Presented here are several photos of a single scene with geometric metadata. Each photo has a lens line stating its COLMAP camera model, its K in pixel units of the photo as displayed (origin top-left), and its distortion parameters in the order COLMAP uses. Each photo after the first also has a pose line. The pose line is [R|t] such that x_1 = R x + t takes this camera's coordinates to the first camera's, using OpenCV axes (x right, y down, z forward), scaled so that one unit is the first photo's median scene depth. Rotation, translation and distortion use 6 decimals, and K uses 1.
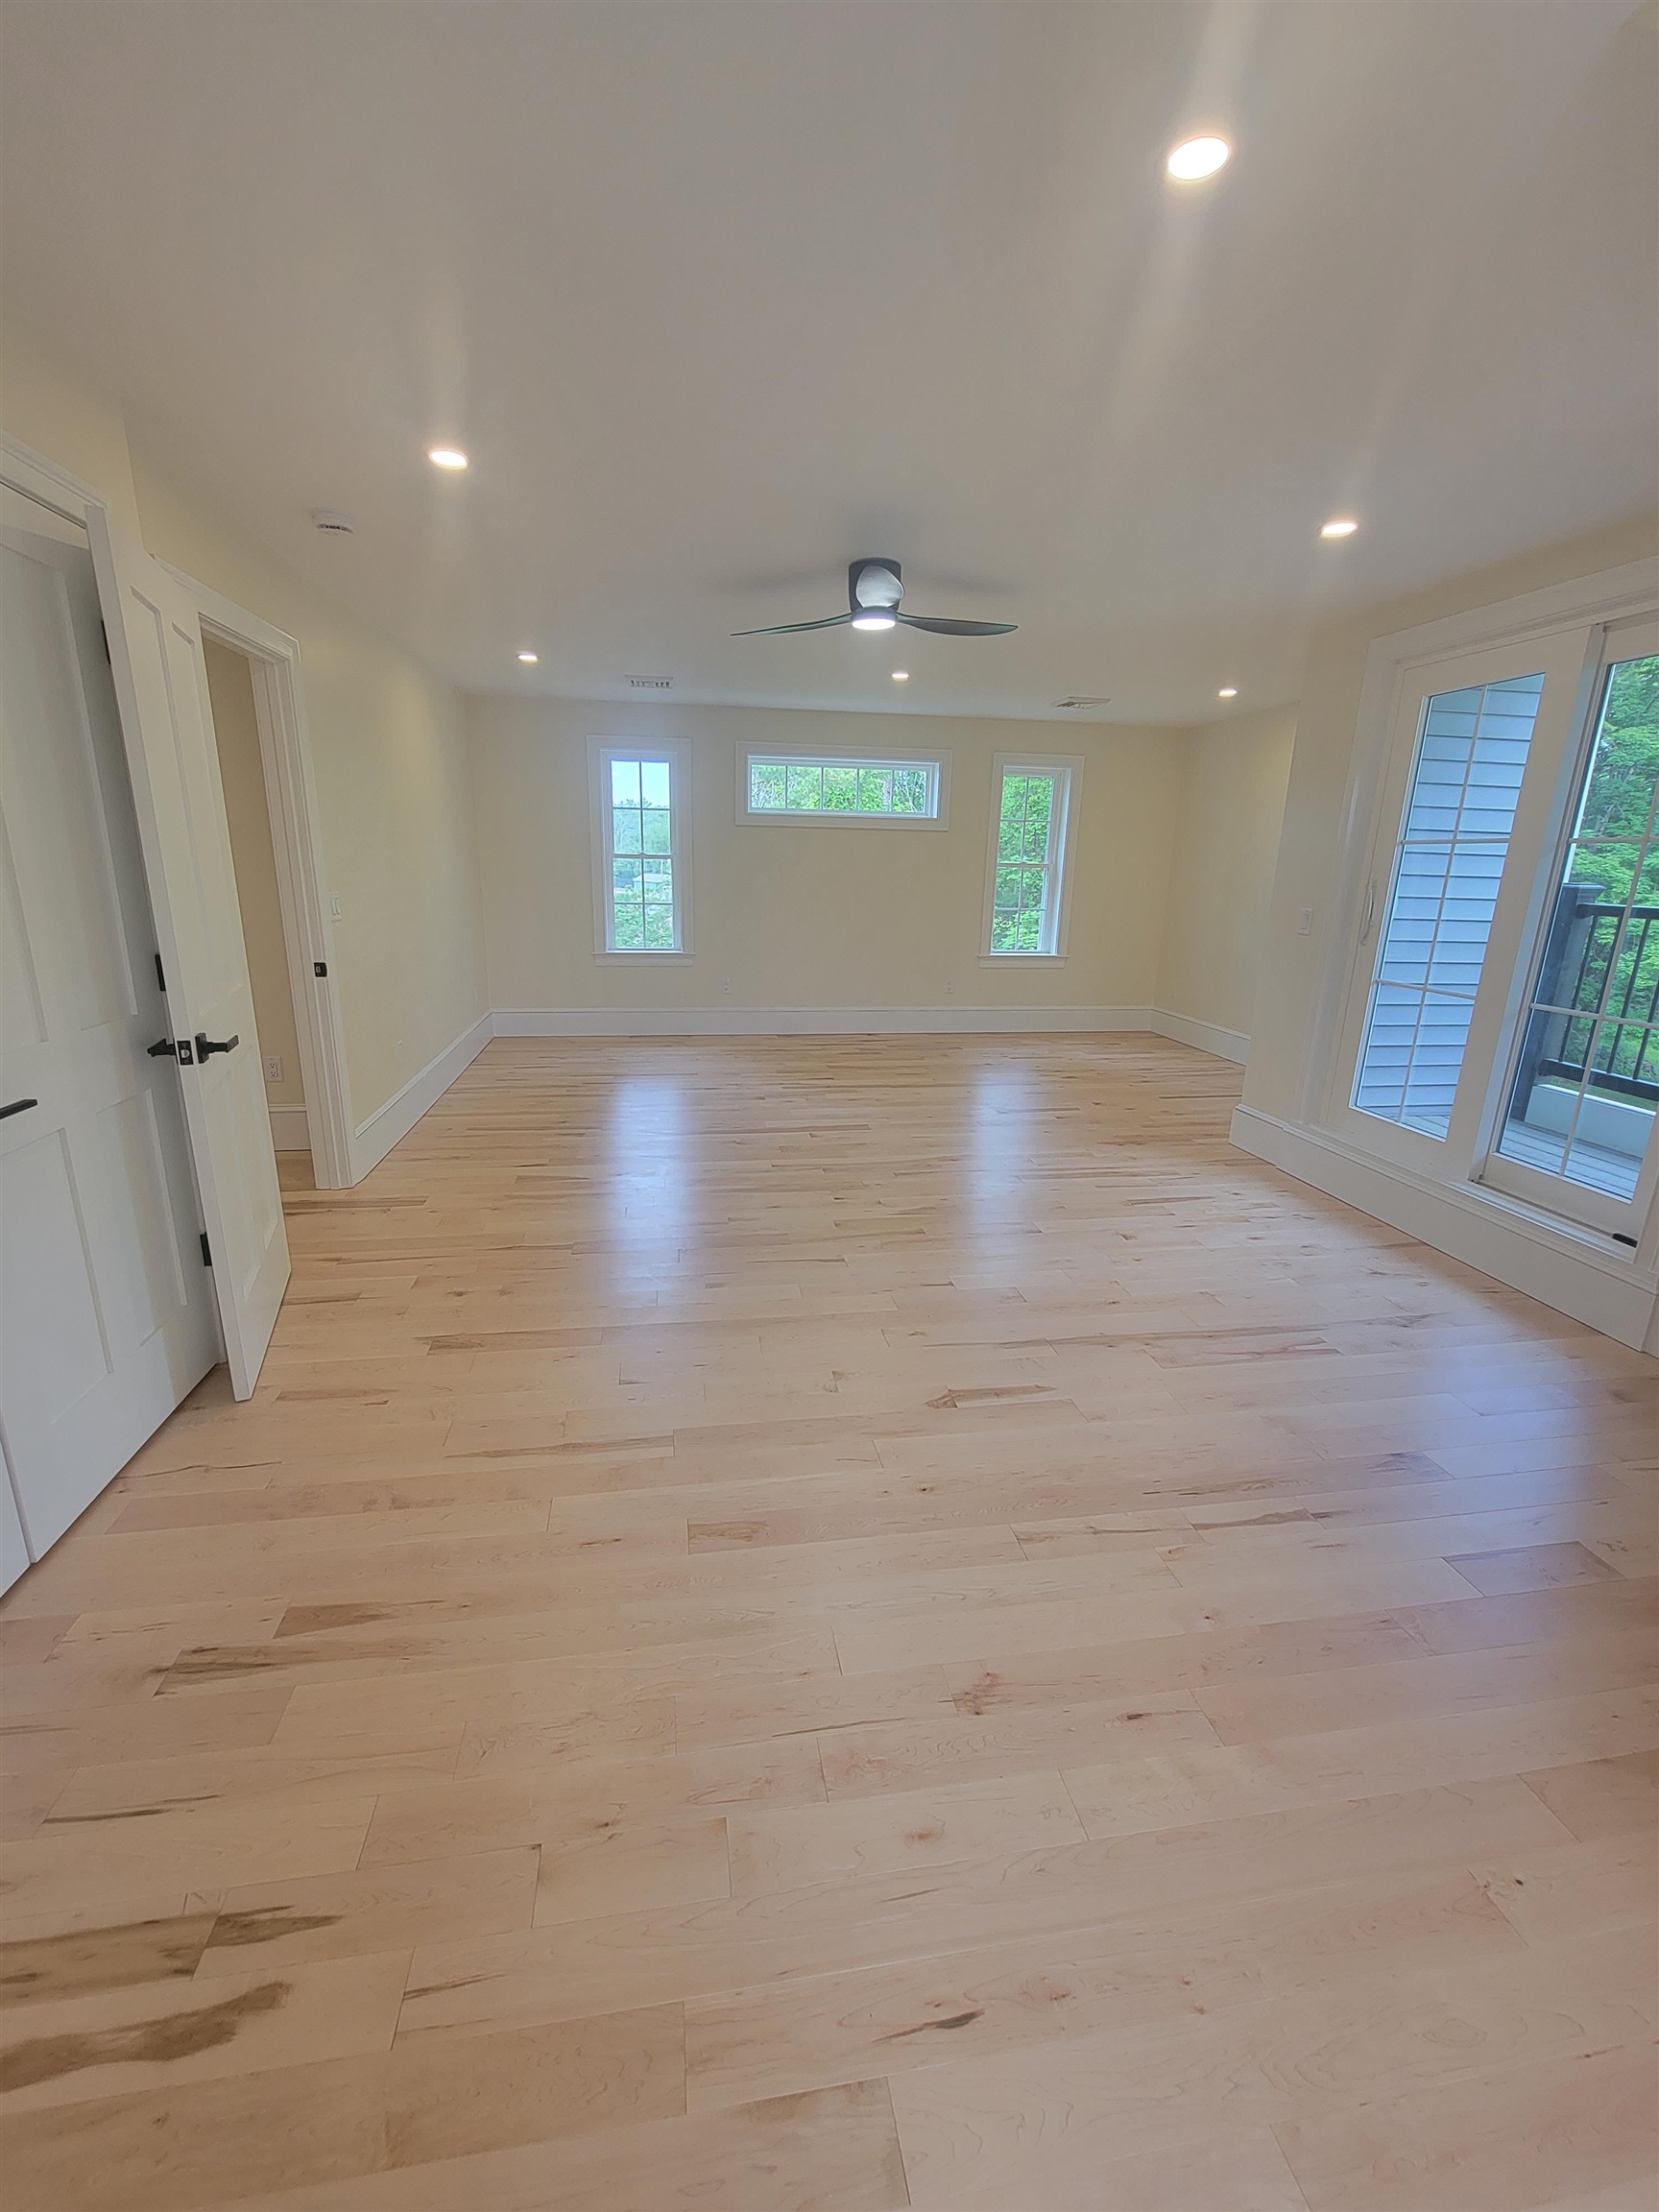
lens RADIAL K [[930.3, 0, 809.9], [0, 930.3, 1108.0], [0, 0, 1]] dist [-0.005135, -0.000029]
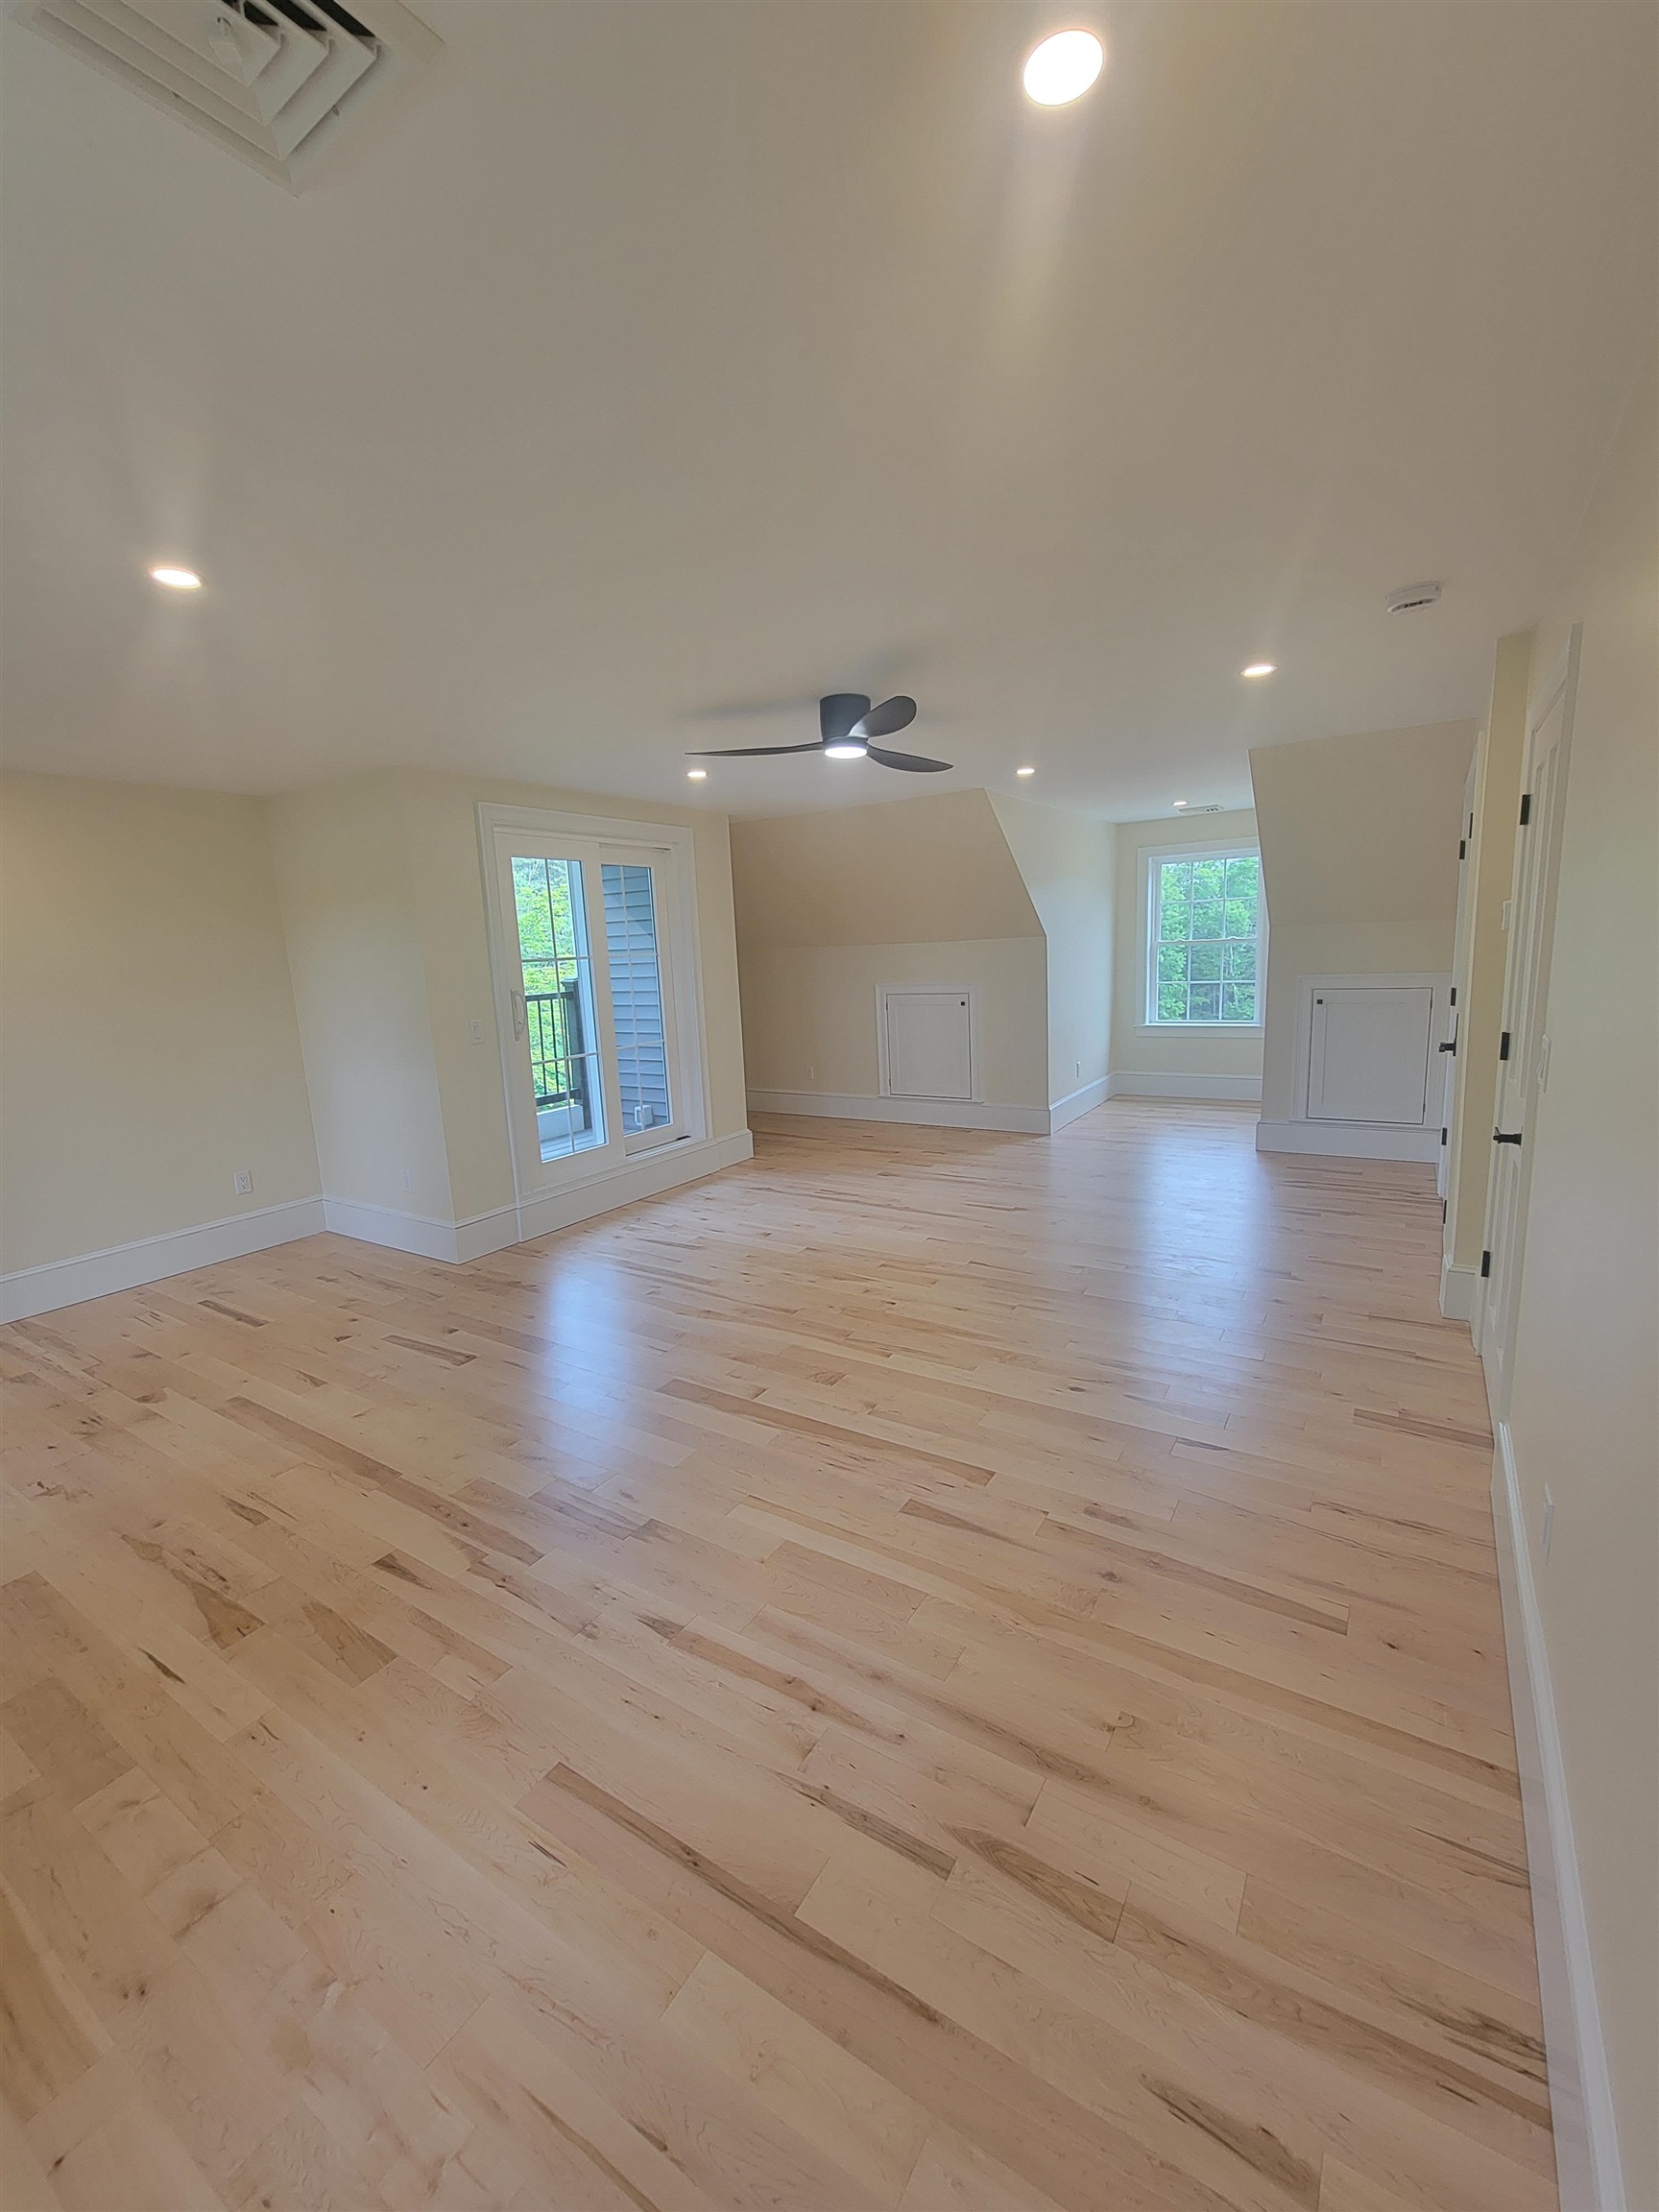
lens RADIAL K [[897.7, 0, 807.7], [0, 897.7, 1105.3], [0, 0, 1]] dist [-0.002579, -0.000319]
pose [[-0.740117, -0.102619, 0.664603, -0.524197], [0.205691, 0.906378, 0.369013, -0.472590], [-0.640249, 0.409815, -0.649717, 1.596993]]
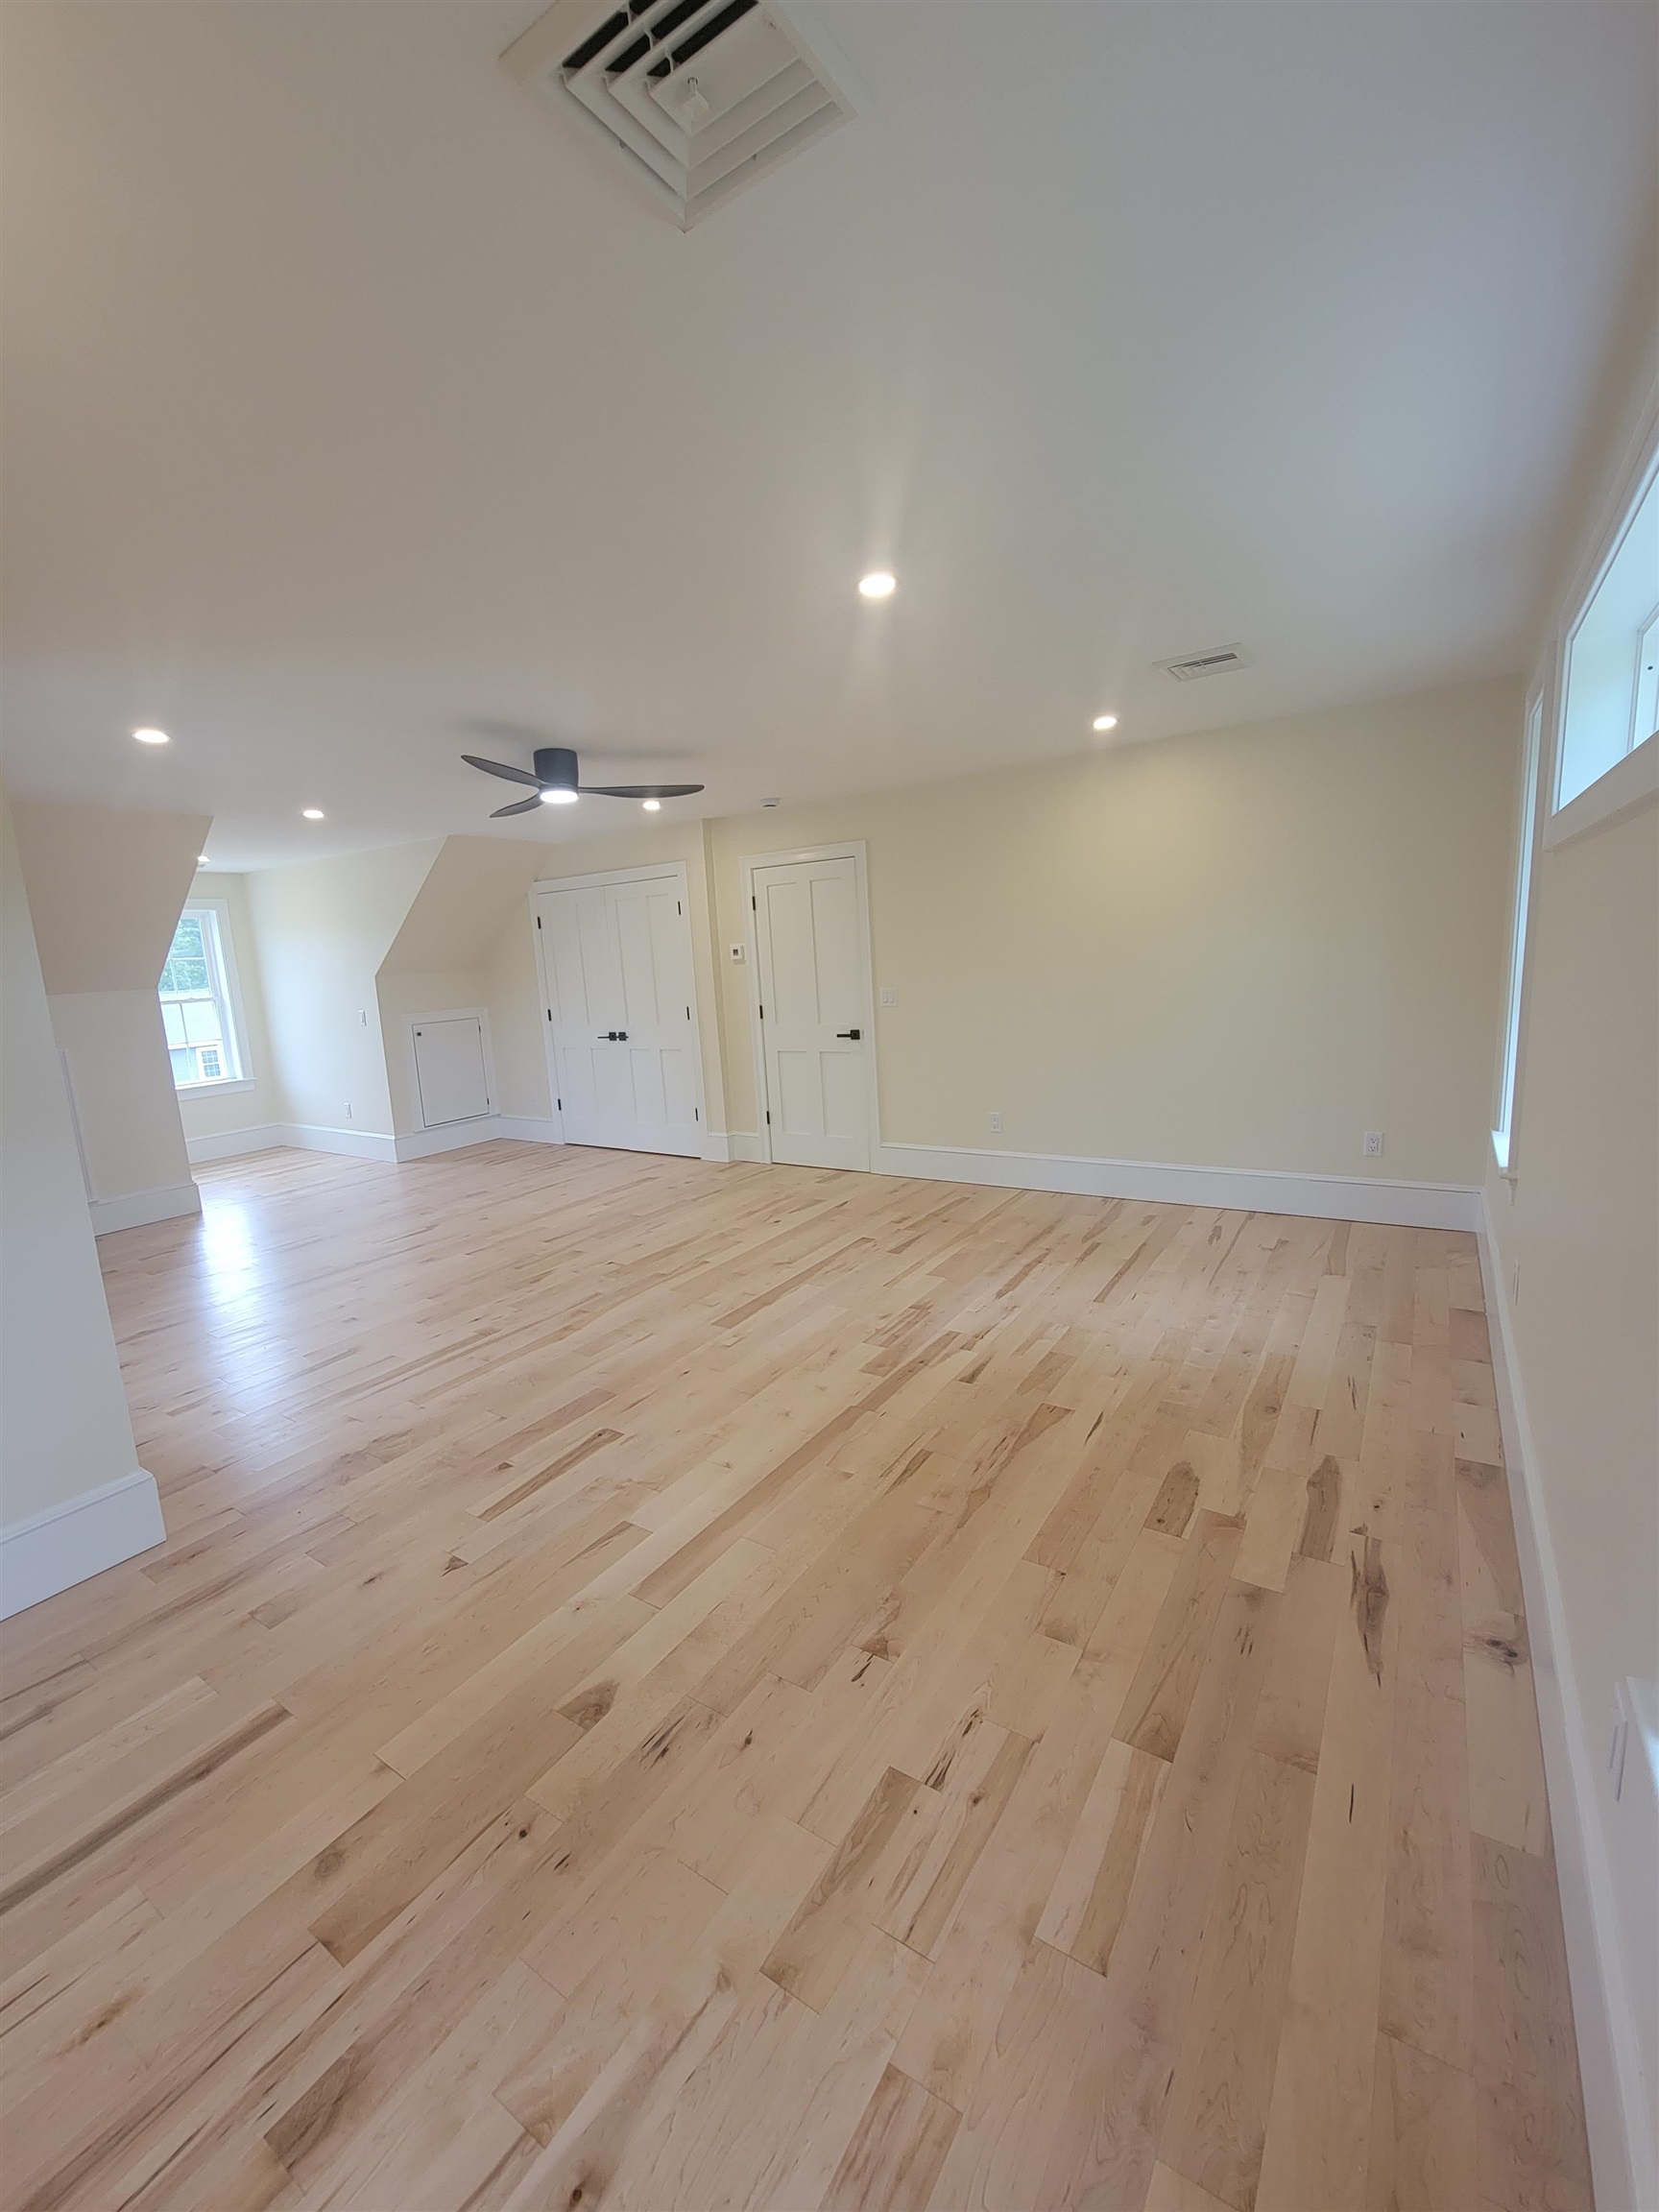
lens RADIAL K [[897.7, 0, 807.7], [0, 897.7, 1105.3], [0, 0, 1]] dist [-0.002579, -0.000319]
pose [[-0.684465, 0.142088, -0.715065, 0.647203], [-0.145732, 0.934363, 0.325159, -0.498946], [0.714331, 0.326768, -0.618832, 1.818559]]
